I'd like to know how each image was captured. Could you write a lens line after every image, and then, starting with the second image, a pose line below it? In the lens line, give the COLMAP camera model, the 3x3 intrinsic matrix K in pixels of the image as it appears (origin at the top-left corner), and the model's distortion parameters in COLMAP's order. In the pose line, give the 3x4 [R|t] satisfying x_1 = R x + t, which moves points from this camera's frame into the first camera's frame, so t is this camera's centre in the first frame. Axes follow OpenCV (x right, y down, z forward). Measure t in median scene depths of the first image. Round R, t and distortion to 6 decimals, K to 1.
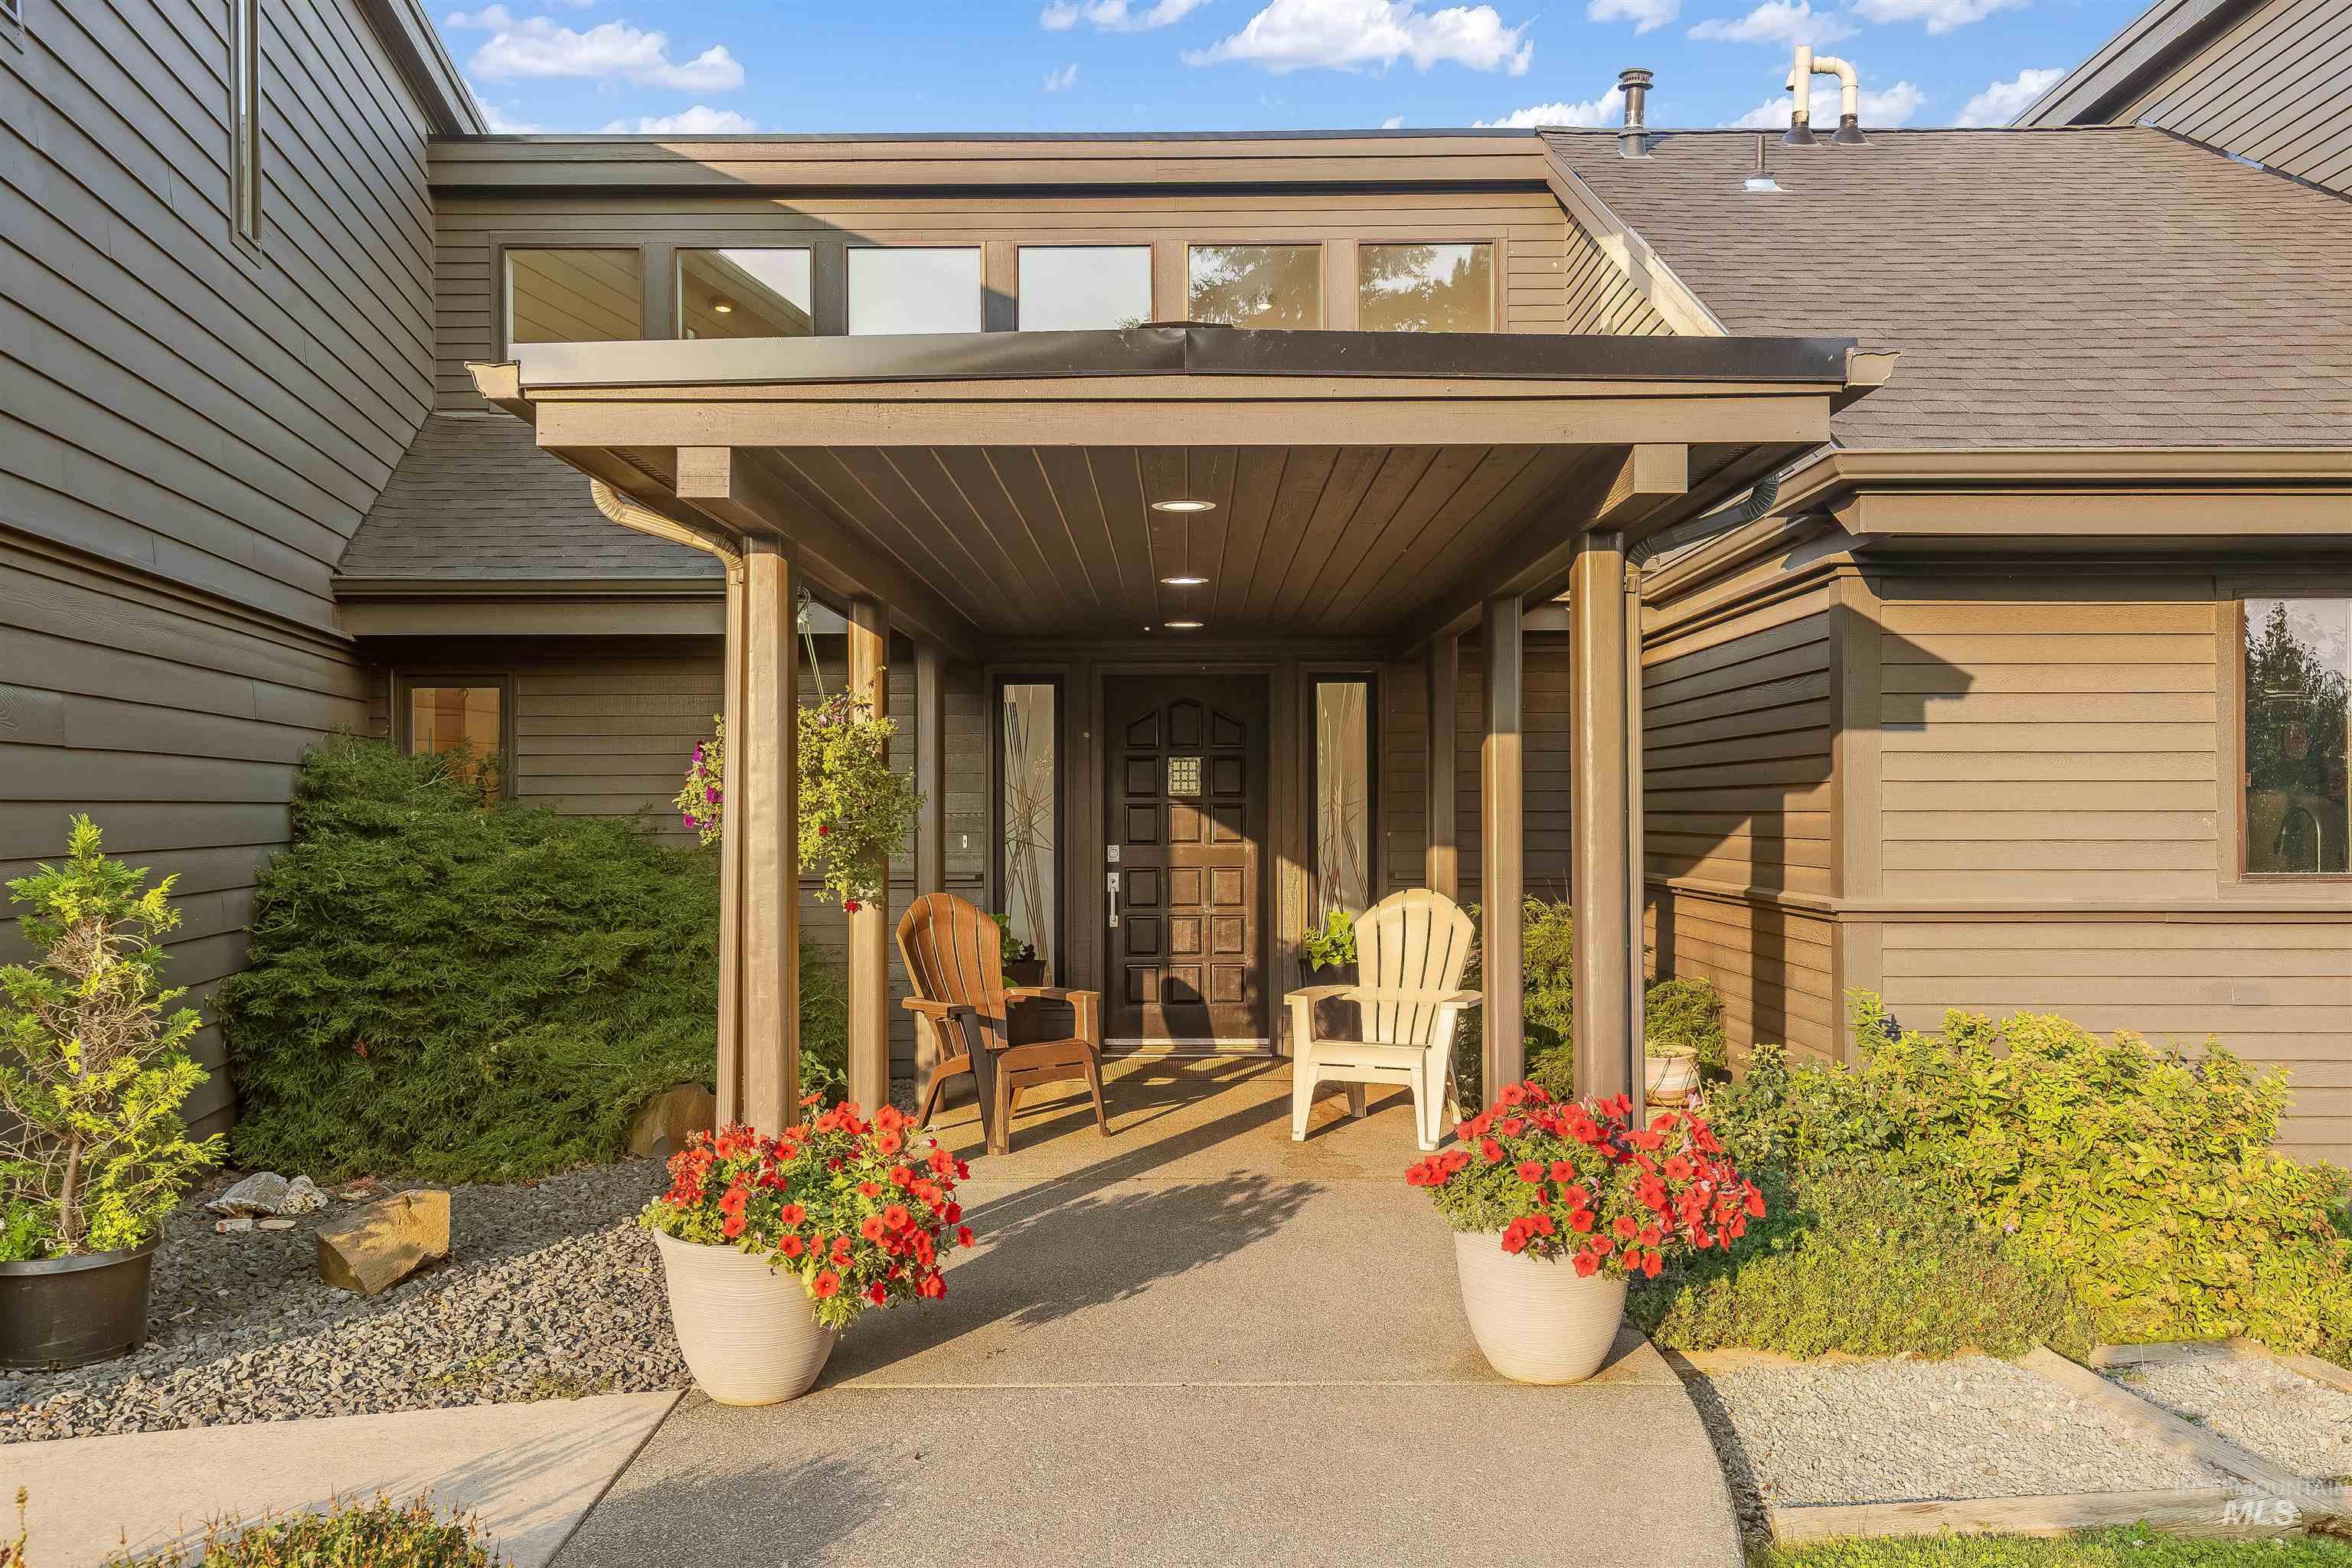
lens RADIAL K [[1889.4, 0, 1178.2], [0, 1889.4, 789.8], [0, 0, 1]] dist [0.010862, 0.003703]
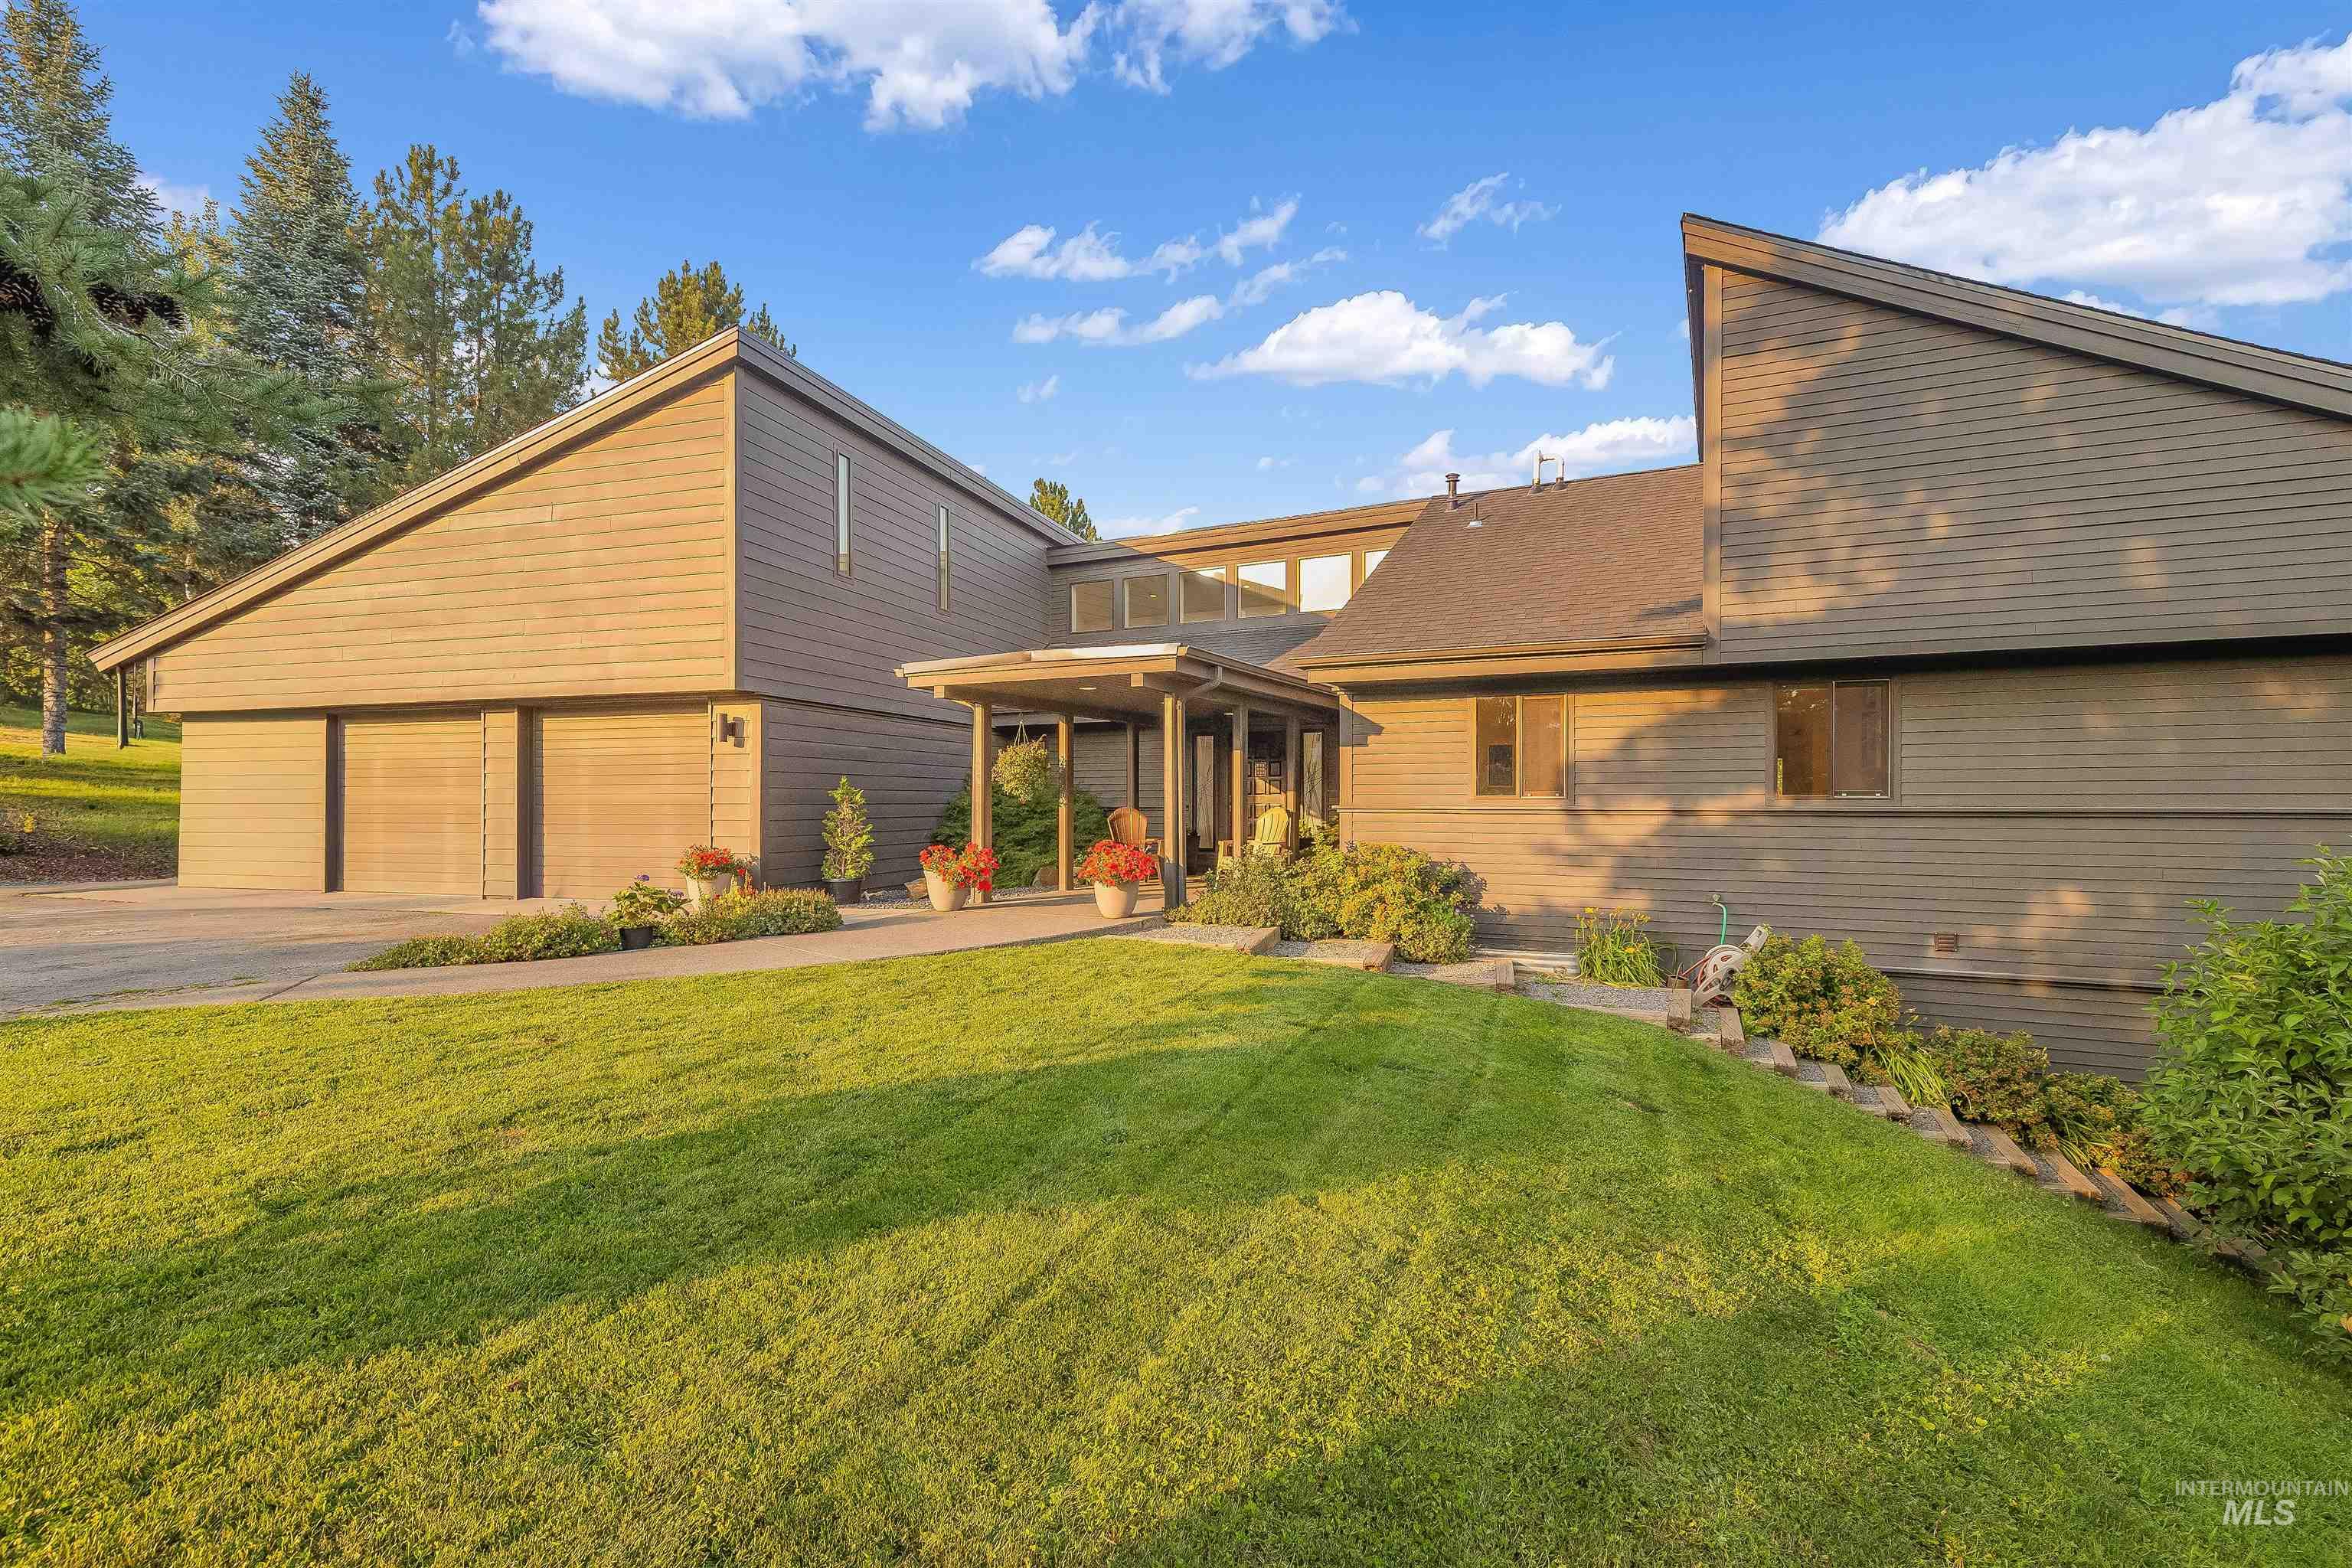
lens RADIAL K [[1074.5, 0, 1177.0], [0, 1074.5, 783.4], [0, 0, 1]] dist [-0.002095, 0.000008]
pose [[0.888622, -0.004708, -0.458616, 0.917455], [0.000841, 0.999962, -0.008636, 0.039850], [0.458639, 0.007289, 0.888593, -0.613987]]
